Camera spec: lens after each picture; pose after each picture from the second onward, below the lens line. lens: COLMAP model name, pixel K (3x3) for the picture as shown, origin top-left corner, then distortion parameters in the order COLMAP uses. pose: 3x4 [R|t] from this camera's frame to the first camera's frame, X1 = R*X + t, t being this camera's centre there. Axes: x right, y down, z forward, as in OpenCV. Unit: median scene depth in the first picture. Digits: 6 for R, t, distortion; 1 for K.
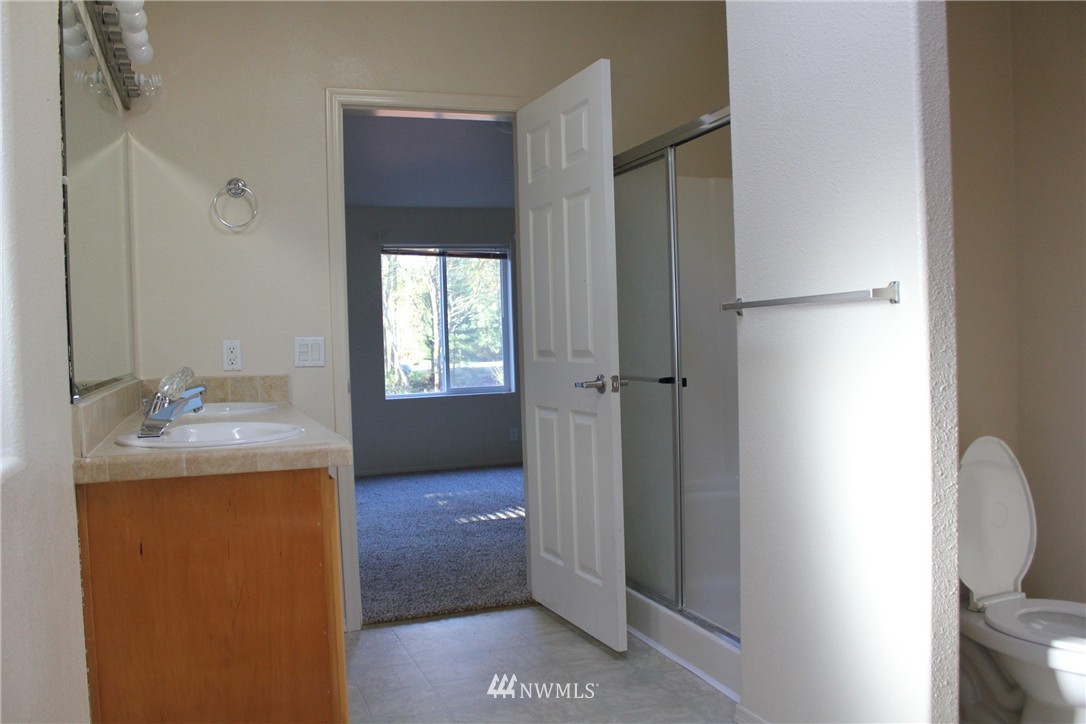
lens RADIAL K [[904.7, 0, 534.5], [0, 904.7, 362.7], [0, 0, 1]] dist [-0.127360, 0.048294]
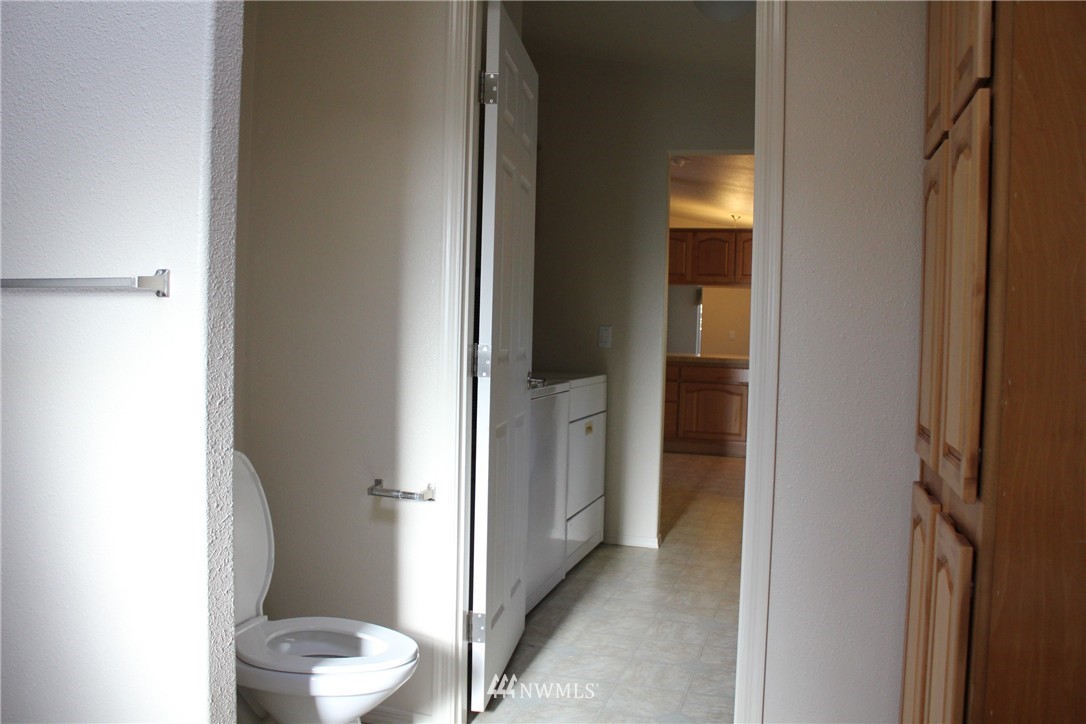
lens RADIAL K [[904.7, 0, 552.6], [0, 904.7, 366.3], [0, 0, 1]] dist [-0.127360, 0.048294]
pose [[0.598276, 0.013534, 0.801176, -0.021453], [-0.023223, 0.999730, 0.000454, -0.013117], [-0.800954, -0.018878, 0.598429, 0.244254]]
